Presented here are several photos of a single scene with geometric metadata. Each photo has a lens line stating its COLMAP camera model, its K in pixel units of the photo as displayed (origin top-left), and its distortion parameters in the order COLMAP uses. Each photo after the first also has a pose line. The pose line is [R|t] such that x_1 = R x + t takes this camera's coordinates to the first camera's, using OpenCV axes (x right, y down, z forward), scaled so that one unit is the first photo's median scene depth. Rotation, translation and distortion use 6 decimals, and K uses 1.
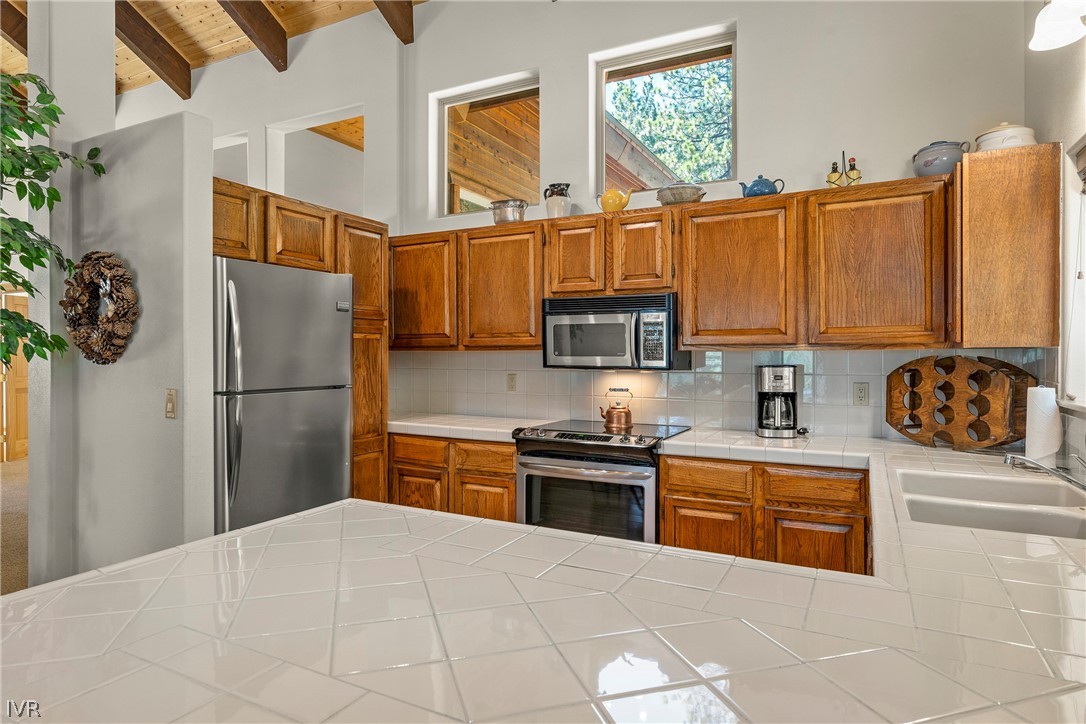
lens RADIAL K [[609.2, 0, 545.3], [0, 609.2, 363.6], [0, 0, 1]] dist [-0.002451, -0.001077]
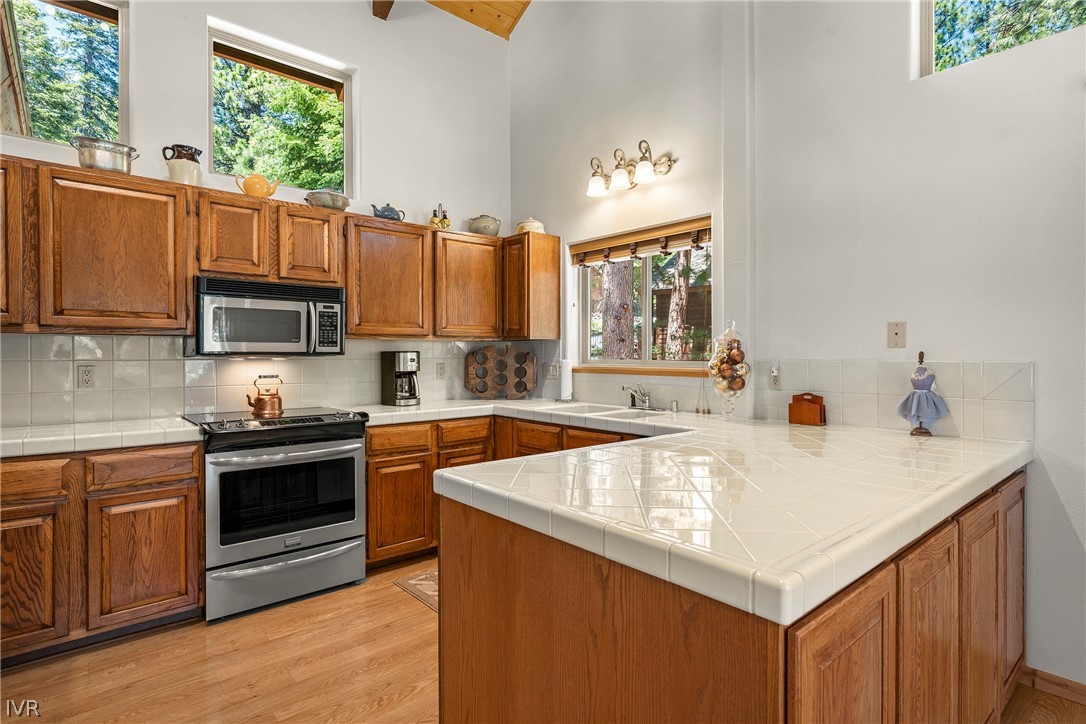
lens RADIAL K [[559.3, 0, 545.2], [0, 559.3, 354.7], [0, 0, 1]] dist [-0.000086, 0.000370]
pose [[0.373304, -0.001426, 0.927708, -0.609851], [0.014244, 0.999890, -0.004194, 0.019143], [-0.927600, 0.014780, 0.373283, 0.252940]]
